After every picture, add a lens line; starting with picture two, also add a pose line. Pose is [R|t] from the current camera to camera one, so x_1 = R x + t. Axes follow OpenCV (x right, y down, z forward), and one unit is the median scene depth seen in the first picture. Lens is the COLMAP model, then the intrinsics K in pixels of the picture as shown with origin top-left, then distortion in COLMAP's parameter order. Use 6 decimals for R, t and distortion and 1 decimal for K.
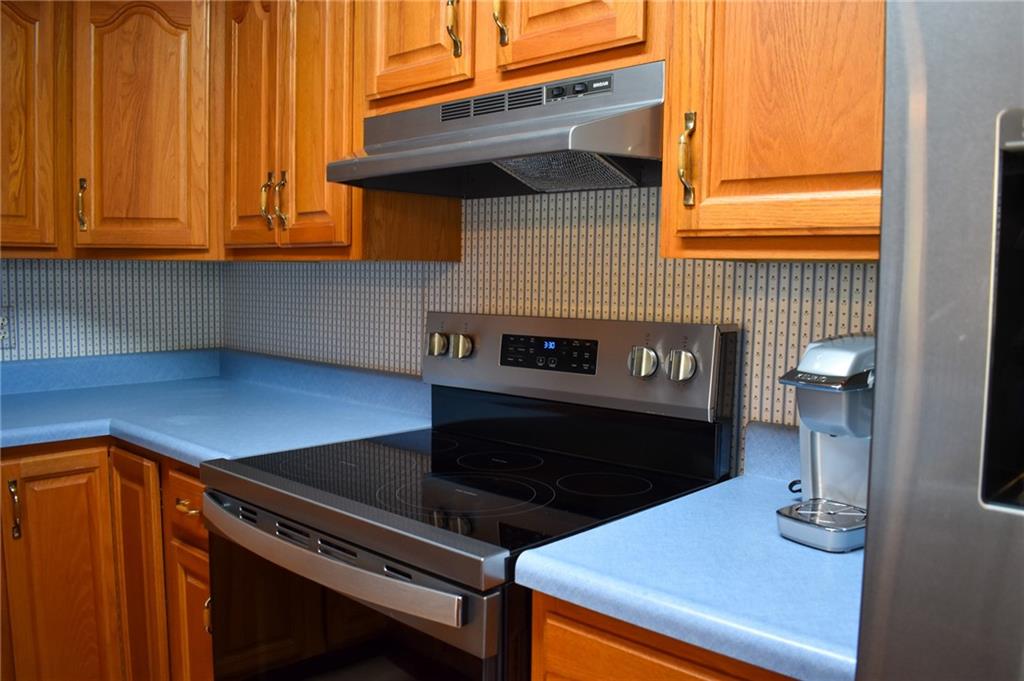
lens RADIAL K [[787.6, 0, 502.1], [0, 787.6, 336.3], [0, 0, 1]] dist [-0.077233, -0.013395]
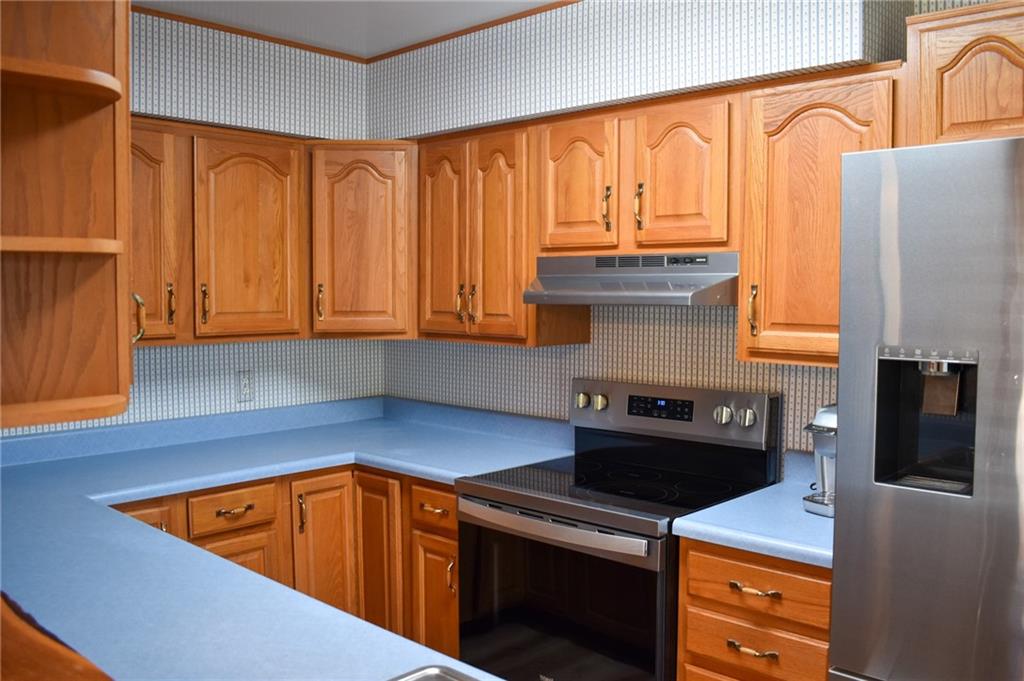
lens RADIAL K [[787.6, 0, 522.1], [0, 787.6, 345.4], [0, 0, 1]] dist [-0.077233, -0.013395]
pose [[0.999860, -0.011680, -0.011994, -0.199562], [0.011475, 0.999789, -0.017015, -0.080693], [0.012190, 0.016875, 0.999783, -0.595966]]
